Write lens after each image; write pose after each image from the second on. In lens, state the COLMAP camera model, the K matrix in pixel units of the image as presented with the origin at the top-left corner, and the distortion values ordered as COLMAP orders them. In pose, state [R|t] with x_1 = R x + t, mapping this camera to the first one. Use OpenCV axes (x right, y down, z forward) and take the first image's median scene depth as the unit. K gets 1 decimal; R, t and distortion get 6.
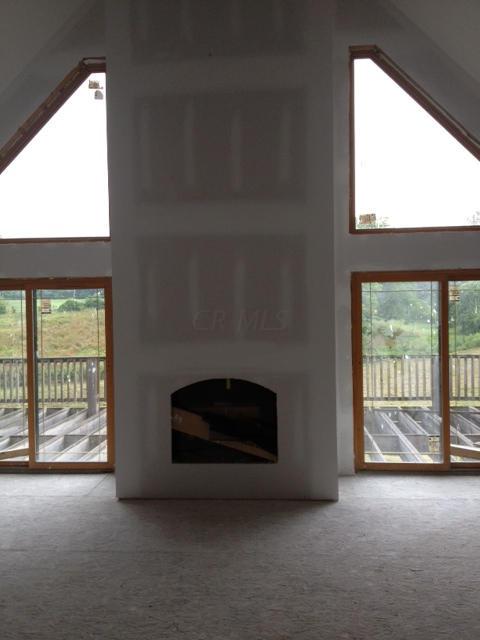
lens RADIAL K [[580.2, 0, 240.0], [0, 580.2, 320.0], [0, 0, 1]] dist [0.100380, -0.217328]
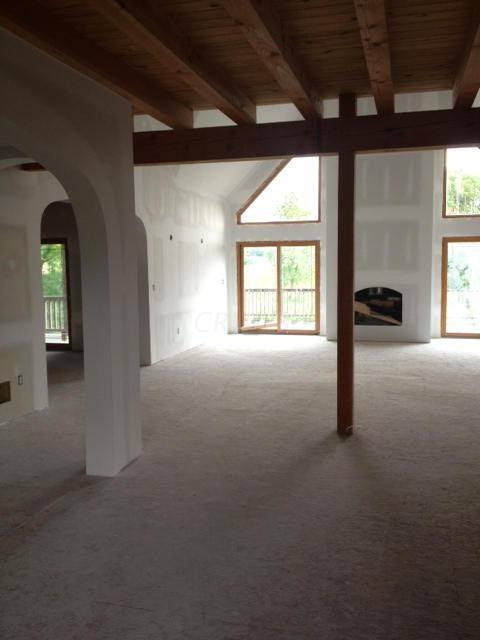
lens RADIAL K [[580.2, 0, 240.0], [0, 580.2, 320.0], [0, 0, 1]] dist [0.100380, -0.217328]
pose [[0.982506, 0.024516, -0.184612, -0.113802], [-0.011276, 0.997310, 0.072429, 0.063319], [0.185891, -0.069081, 0.980139, -1.120832]]
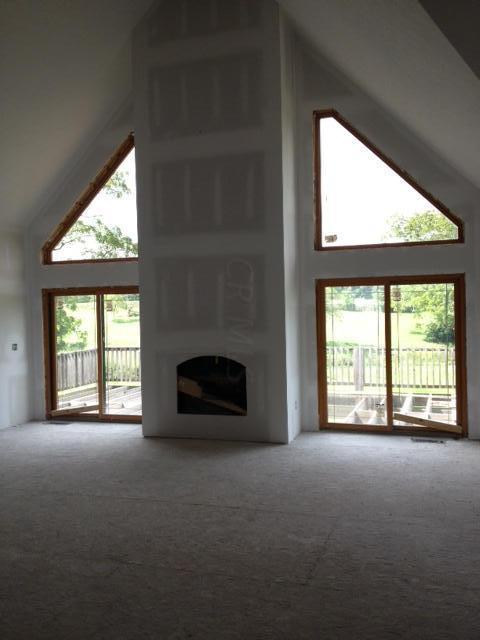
lens RADIAL K [[579.4, 0, 254.4], [0, 579.4, 321.5], [0, 0, 1]] dist [0.037747, -0.102306]
pose [[0.974628, 0.000408, -0.223831, 0.351889], [-0.000212, 1.000000, 0.000900, 0.013375], [0.223831, -0.000830, 0.974628, -0.323682]]
